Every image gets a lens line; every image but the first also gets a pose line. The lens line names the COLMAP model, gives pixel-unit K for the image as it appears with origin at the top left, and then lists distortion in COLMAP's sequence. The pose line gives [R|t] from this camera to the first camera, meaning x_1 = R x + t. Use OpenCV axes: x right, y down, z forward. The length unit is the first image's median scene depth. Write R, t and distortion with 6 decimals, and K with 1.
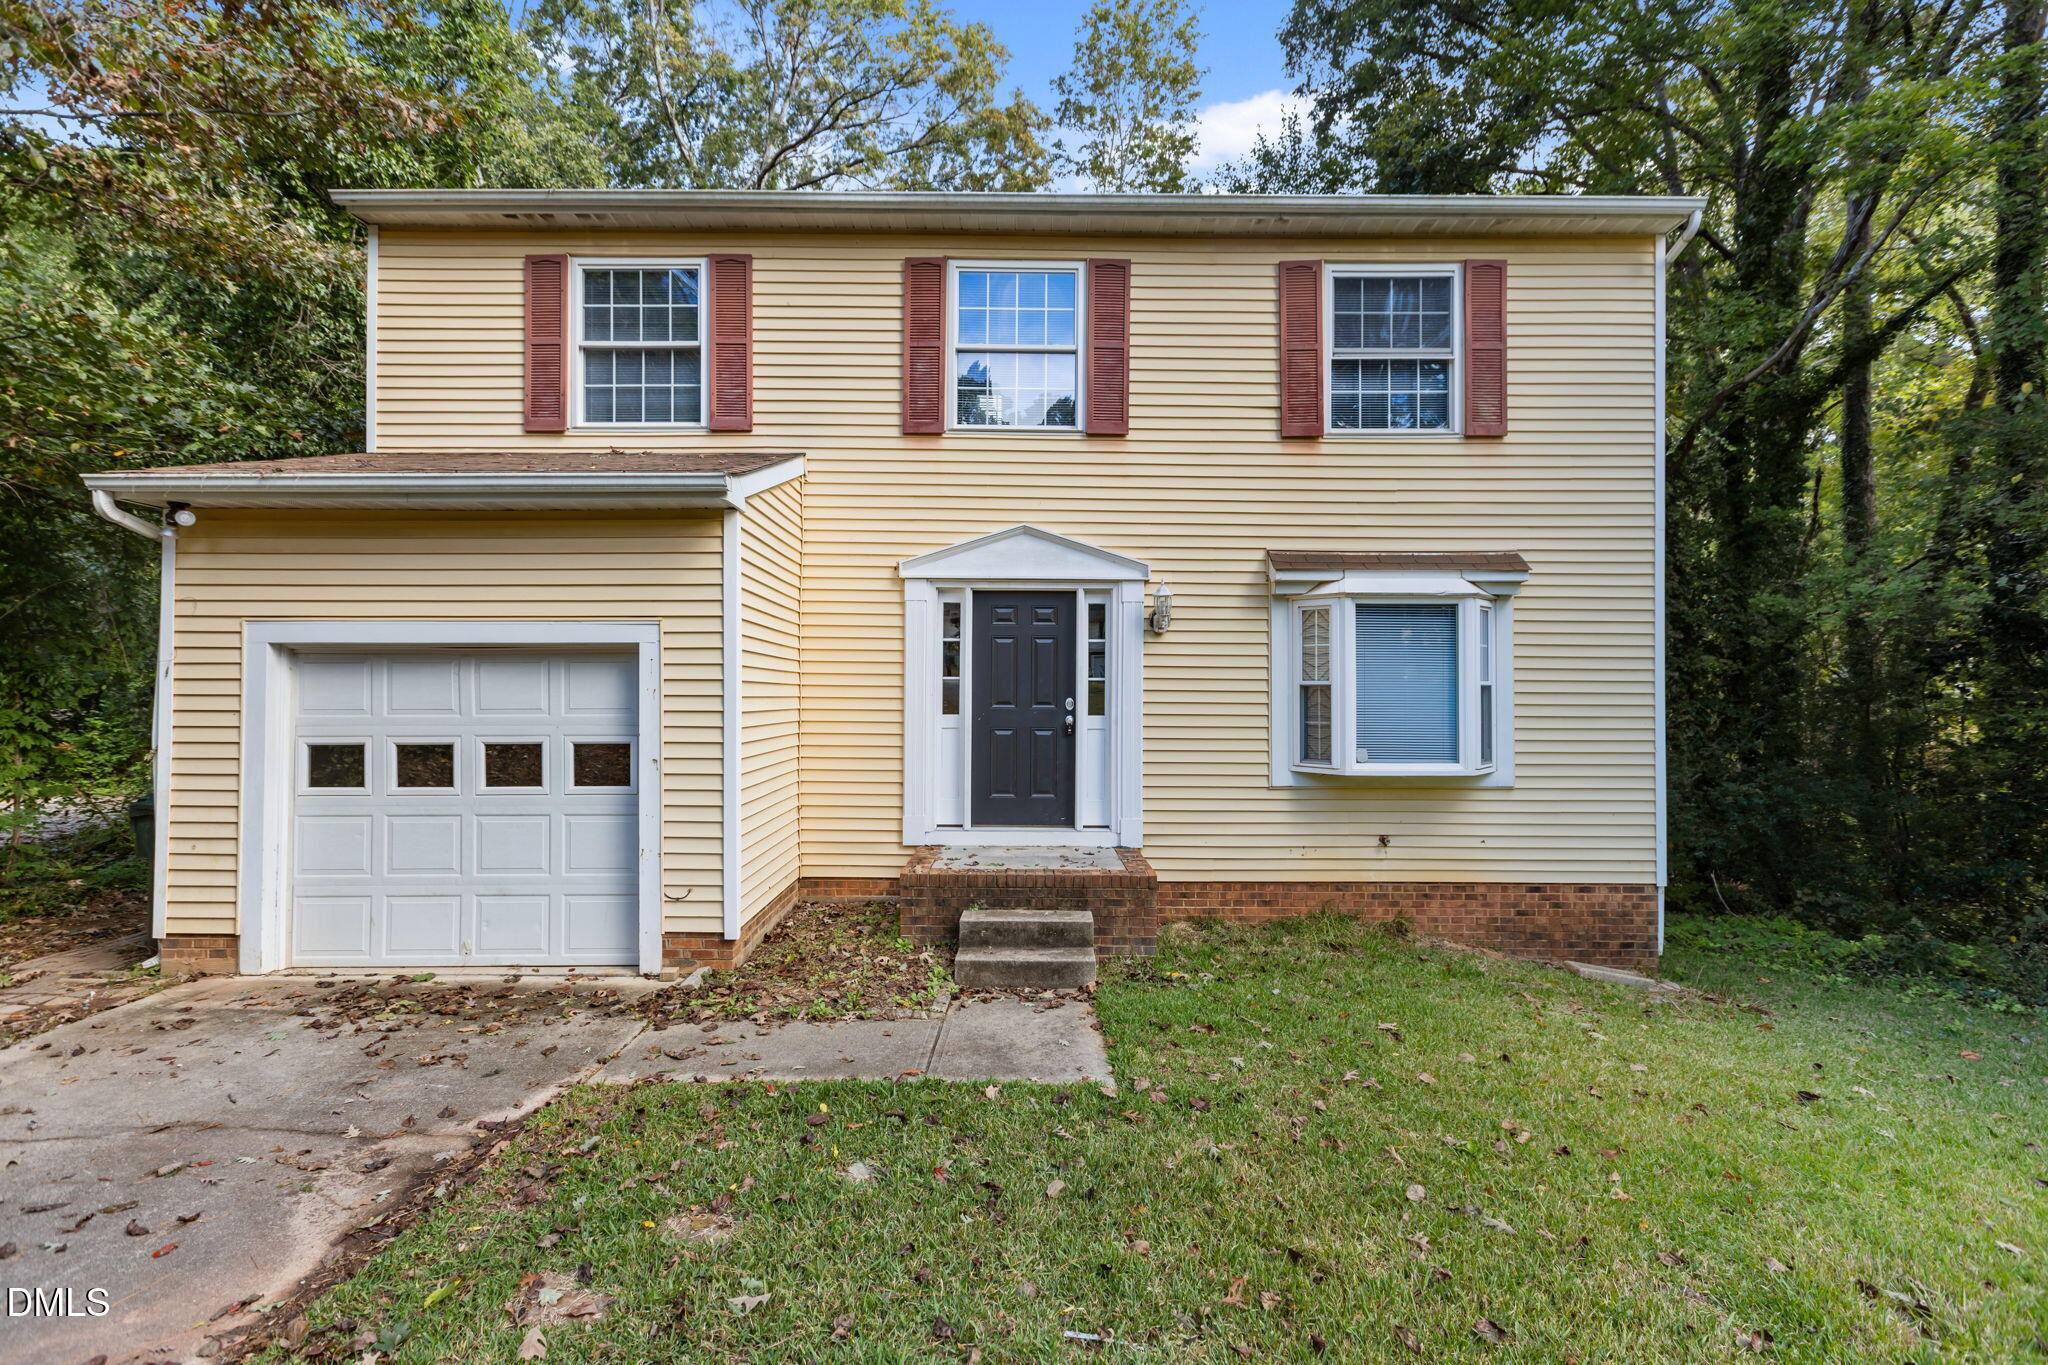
lens RADIAL K [[912.3, 0, 1024.0], [0, 912.3, 682.5], [0, 0, 1]] dist [0.002758, 0.000223]
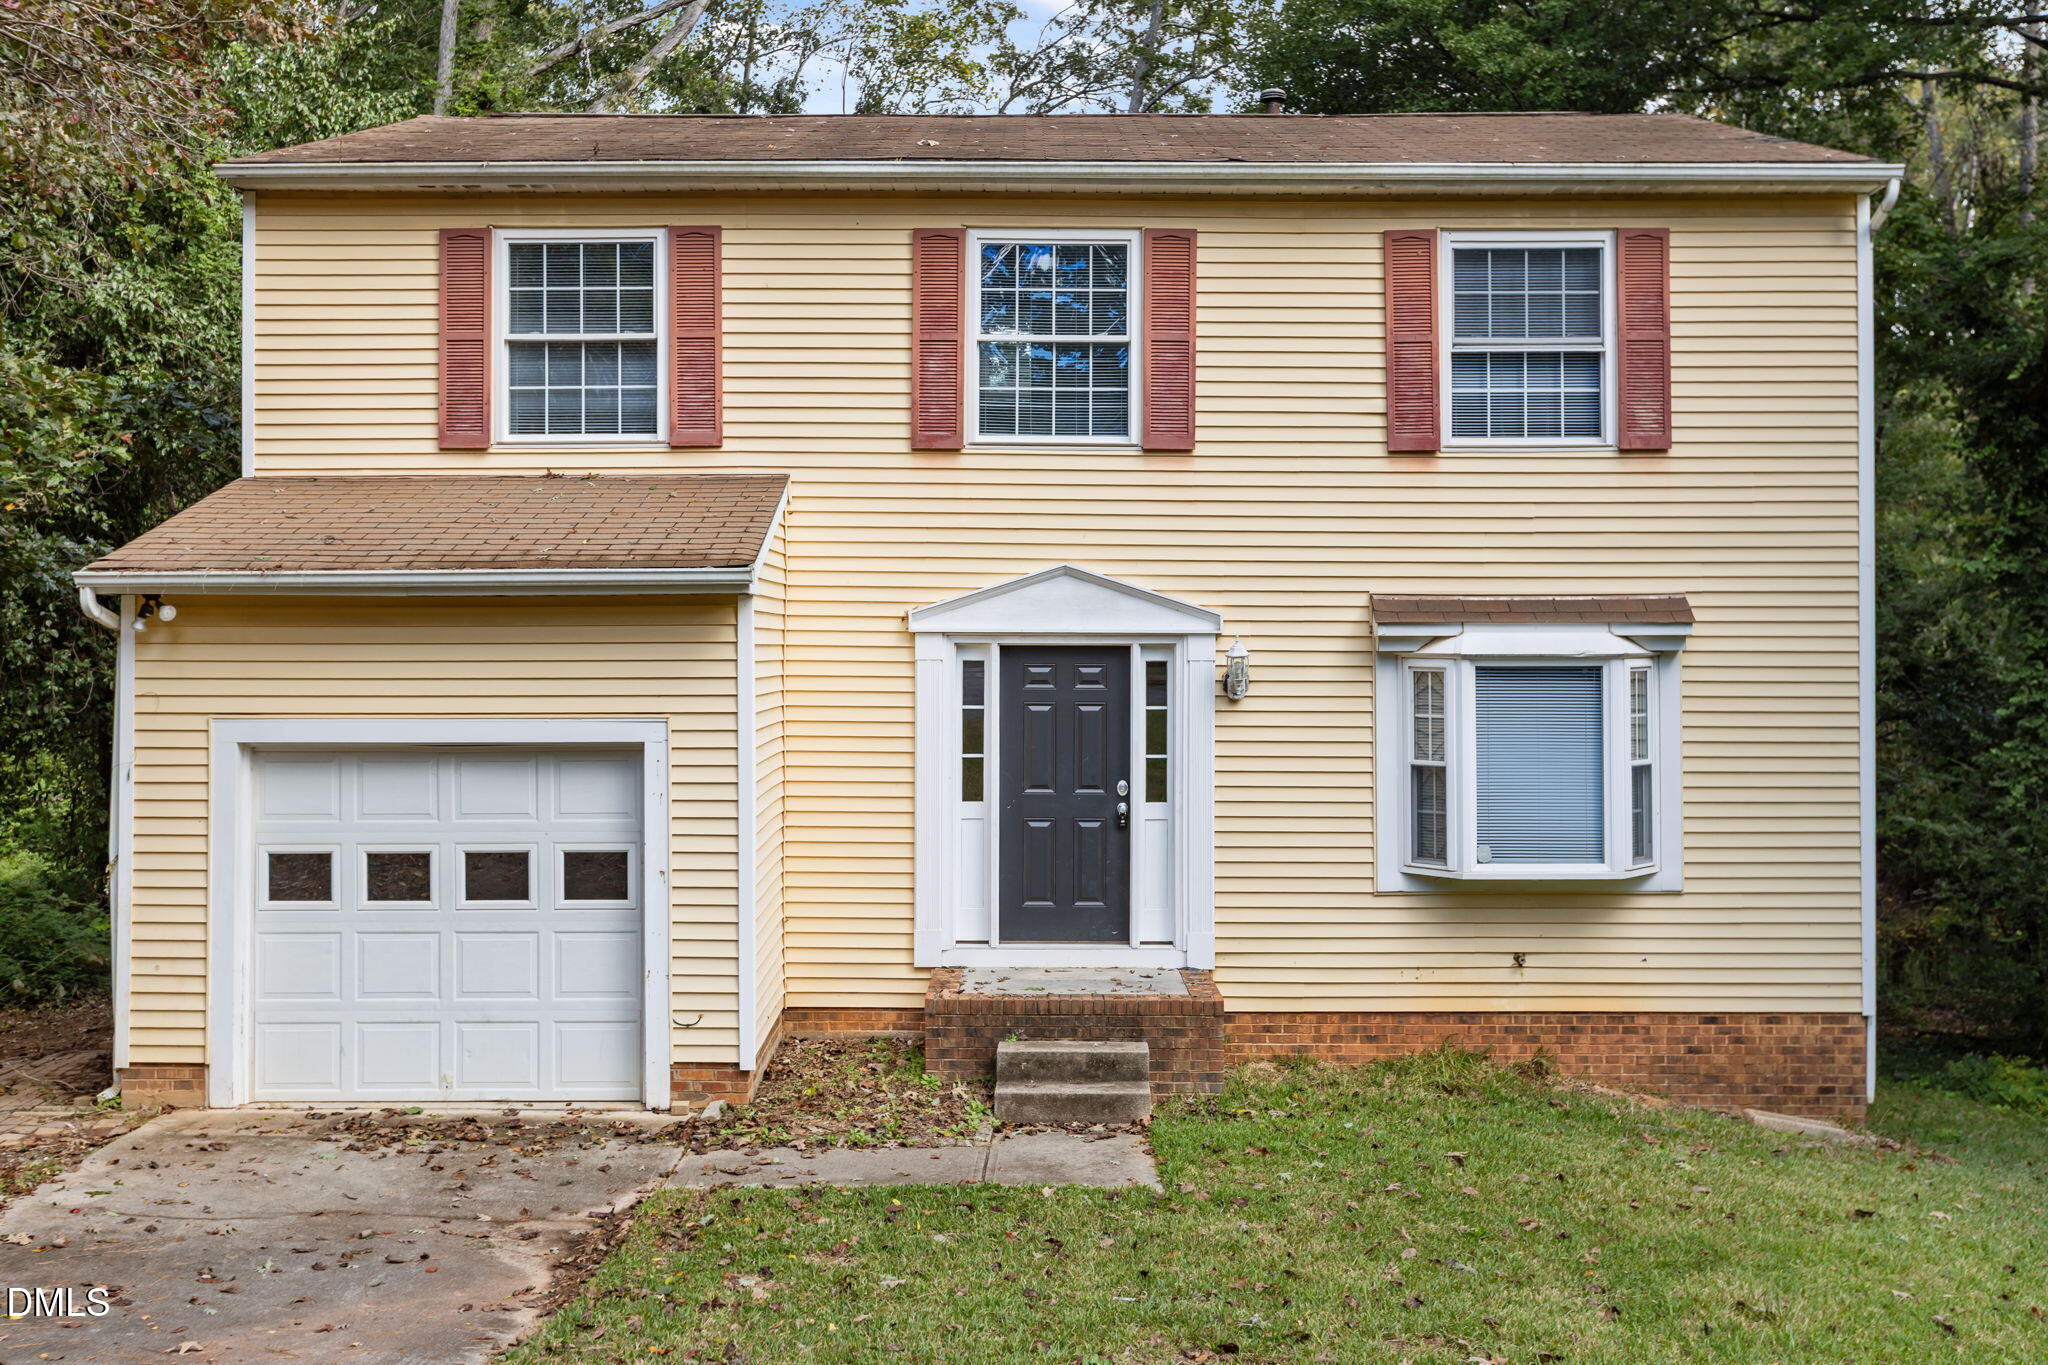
lens RADIAL K [[2022.0, 0, 1013.5], [0, 2022.0, 595.0], [0, 0, 1]] dist [-0.013227, -0.013354]
pose [[0.999947, -0.003683, -0.009603, -0.028330], [0.003595, 0.999951, -0.009233, -0.133403], [0.009636, 0.009198, 0.999911, -0.788520]]
